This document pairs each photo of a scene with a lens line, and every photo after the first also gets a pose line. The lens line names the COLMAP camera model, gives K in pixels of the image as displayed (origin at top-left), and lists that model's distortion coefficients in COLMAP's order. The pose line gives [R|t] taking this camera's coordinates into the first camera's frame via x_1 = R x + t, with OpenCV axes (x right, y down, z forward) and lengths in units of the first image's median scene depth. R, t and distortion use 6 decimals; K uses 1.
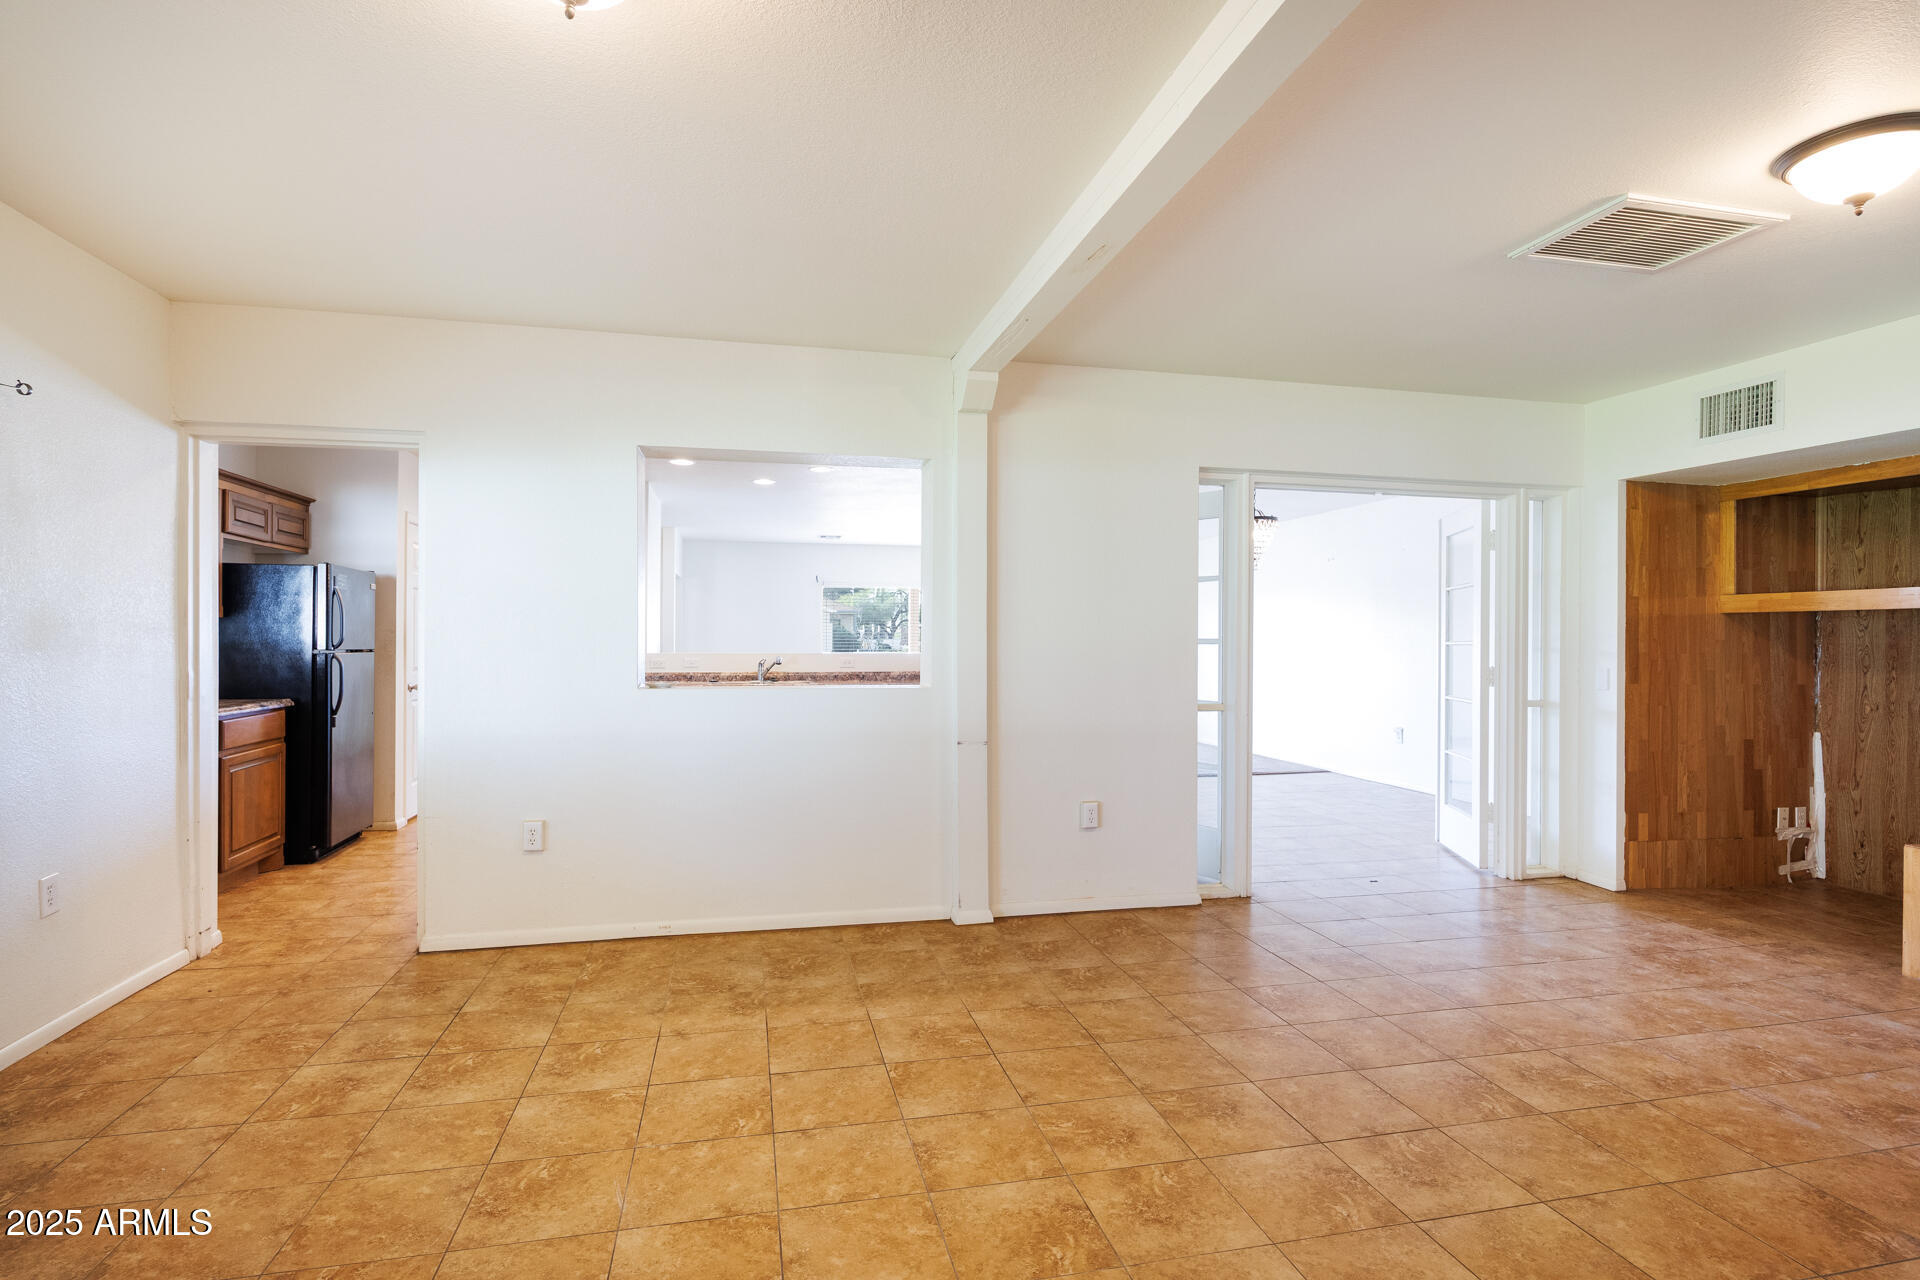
lens RADIAL K [[951.1, 0, 960.0], [0, 951.1, 640.0], [0, 0, 1]] dist [-0.003590, -0.002373]
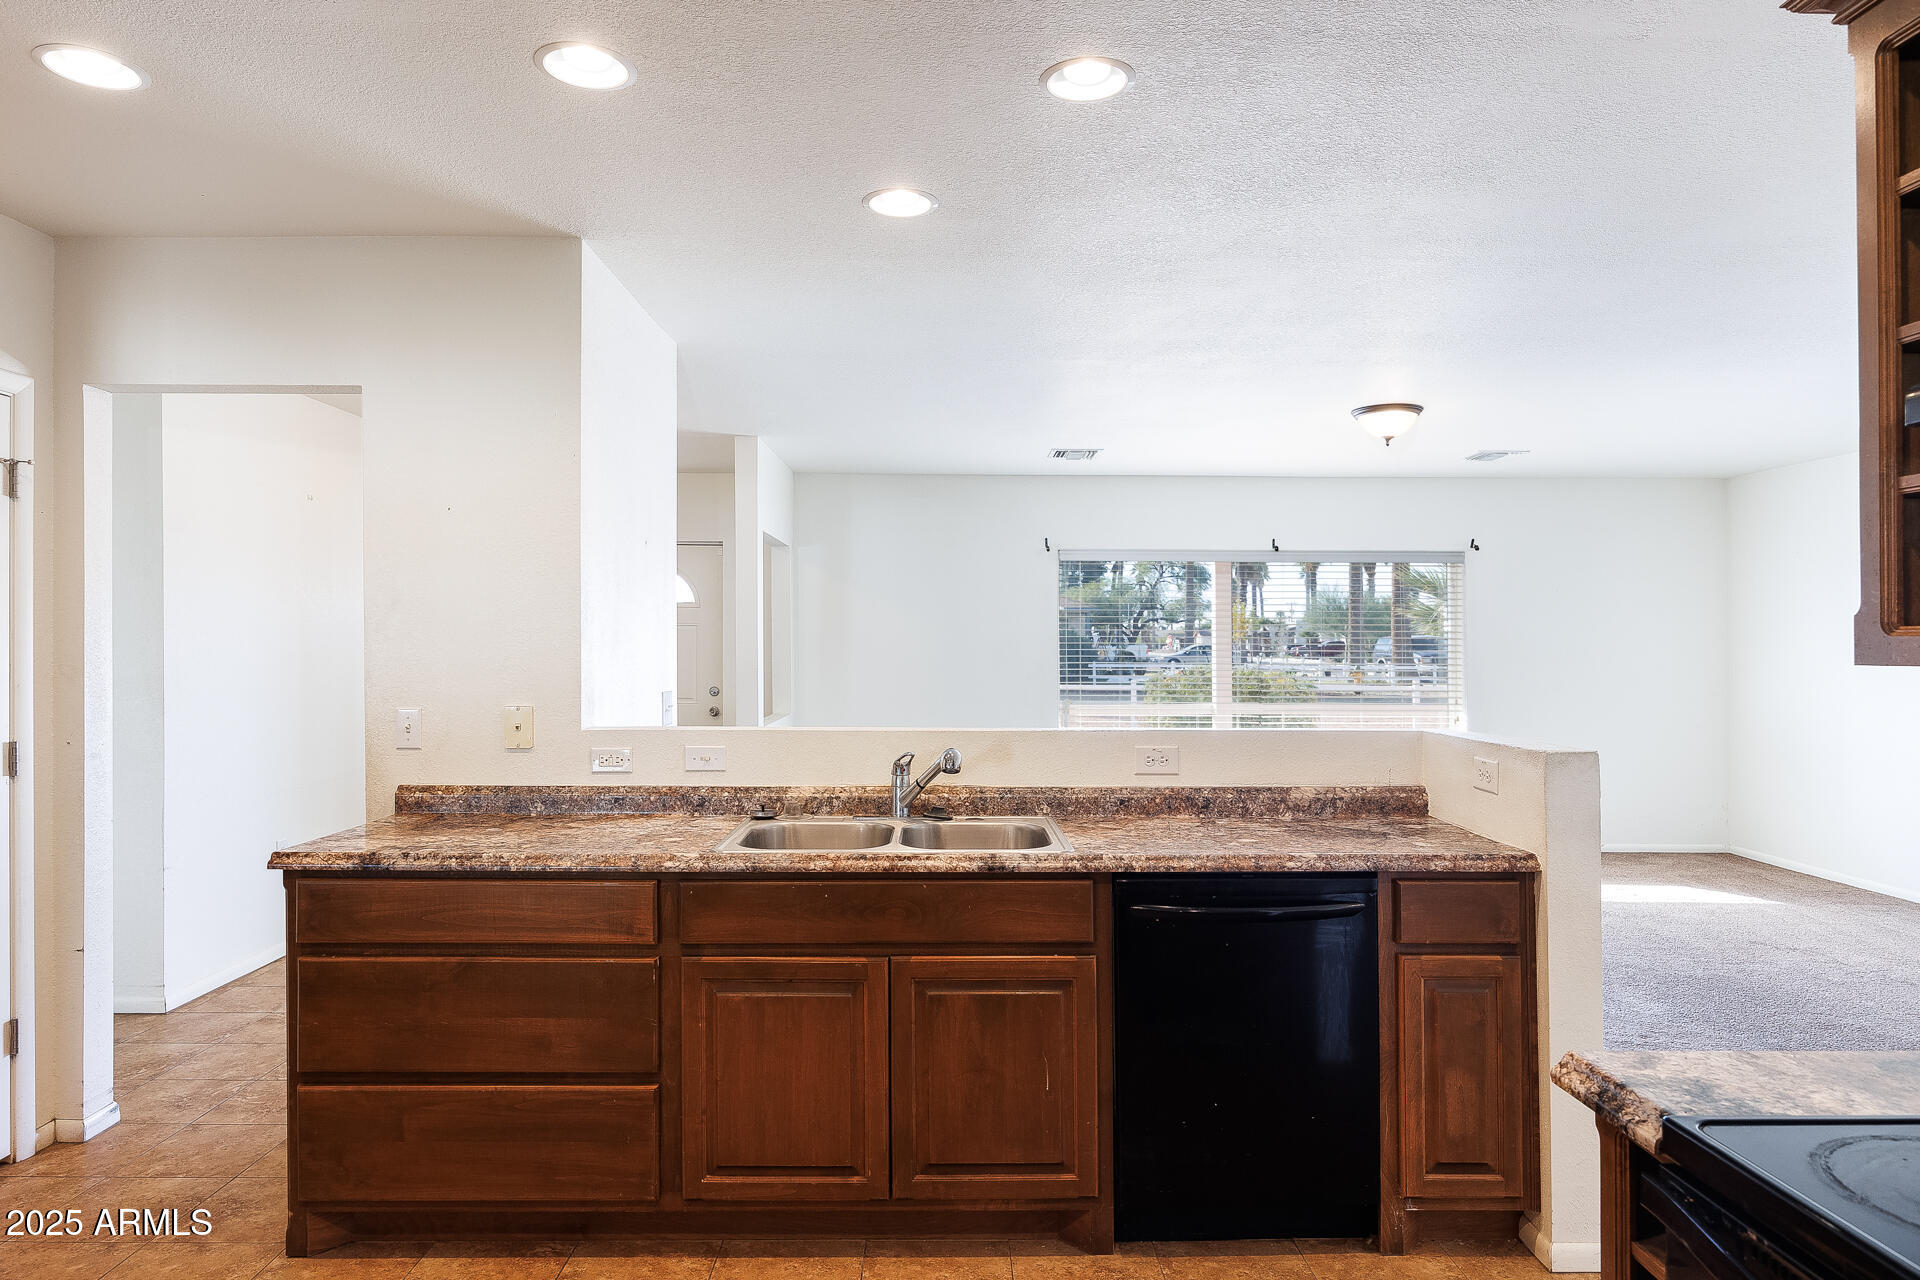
lens RADIAL K [[1200.8, 0, 960.0], [0, 1200.8, 640.0], [0, 0, 1]] dist [0.002233, 0.000652]
pose [[0.977773, -0.006942, -0.209554, -0.161288], [0.006196, 0.999972, -0.004213, -0.027079], [0.209577, 0.002821, 0.977788, 0.951530]]
